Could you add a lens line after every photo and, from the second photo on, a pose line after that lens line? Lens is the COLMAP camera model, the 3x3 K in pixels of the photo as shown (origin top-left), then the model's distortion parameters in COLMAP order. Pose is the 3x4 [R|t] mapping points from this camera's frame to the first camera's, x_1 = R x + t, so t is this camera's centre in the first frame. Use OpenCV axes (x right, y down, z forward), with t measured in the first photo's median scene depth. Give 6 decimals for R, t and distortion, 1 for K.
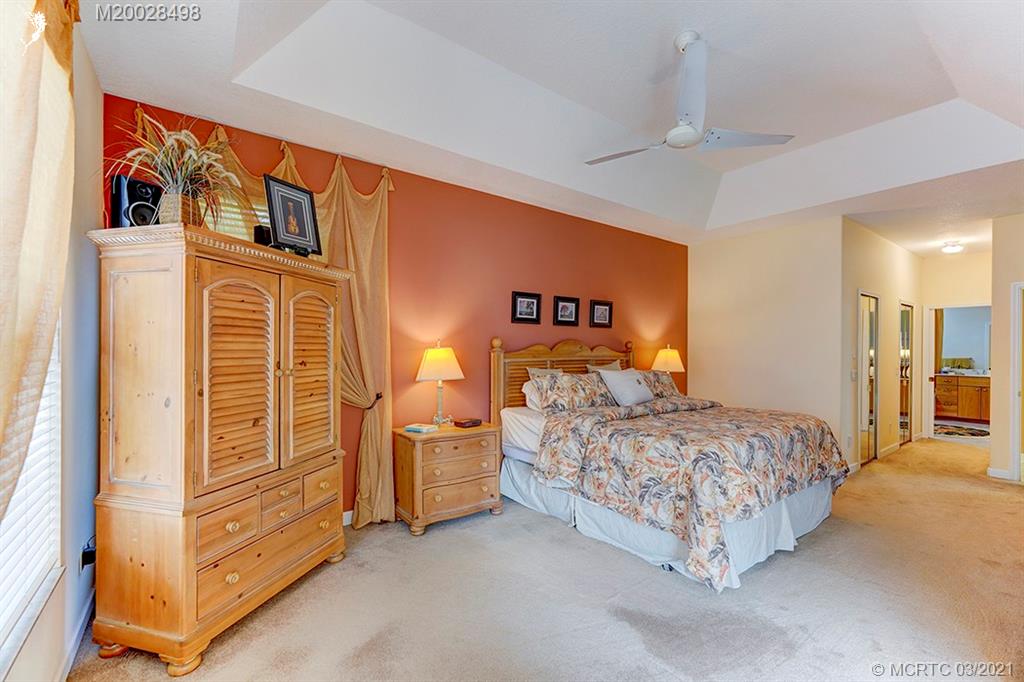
lens RADIAL K [[434.3, 0, 512.0], [0, 434.3, 341.0], [0, 0, 1]] dist [-0.000048, -0.000005]
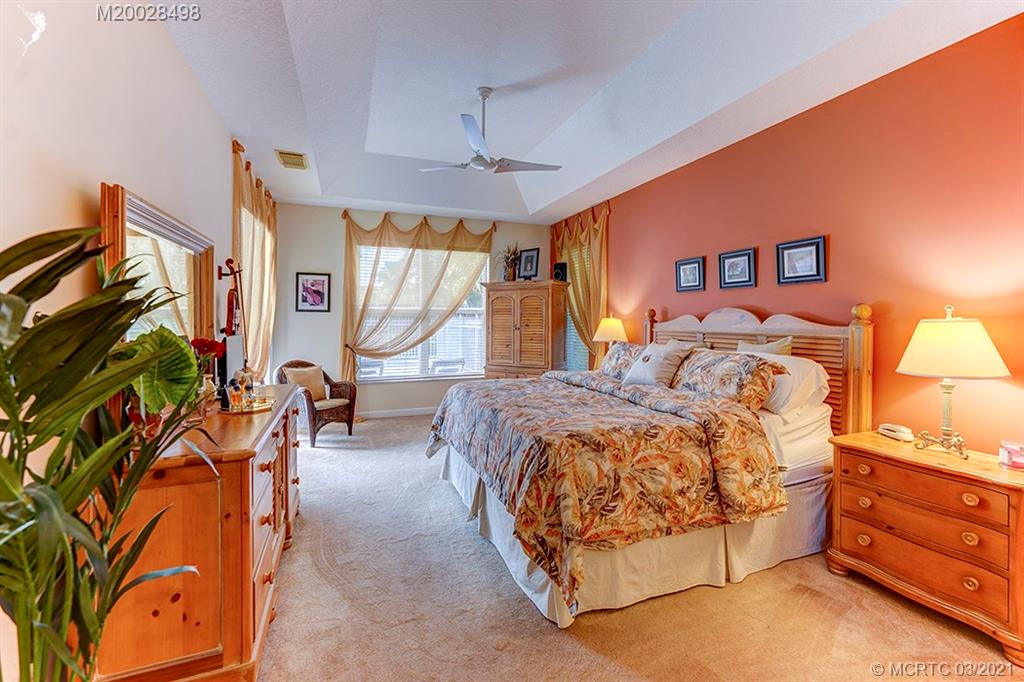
lens RADIAL K [[428.2, 0, 513.3], [0, 428.2, 323.4], [0, 0, 1]] dist [0.000138, 0.000007]
pose [[-0.258821, 0.003181, -0.965920, 0.973952], [0.011927, 0.999929, 0.000097, 0.021391], [0.965852, -0.011495, -0.258840, 0.836363]]
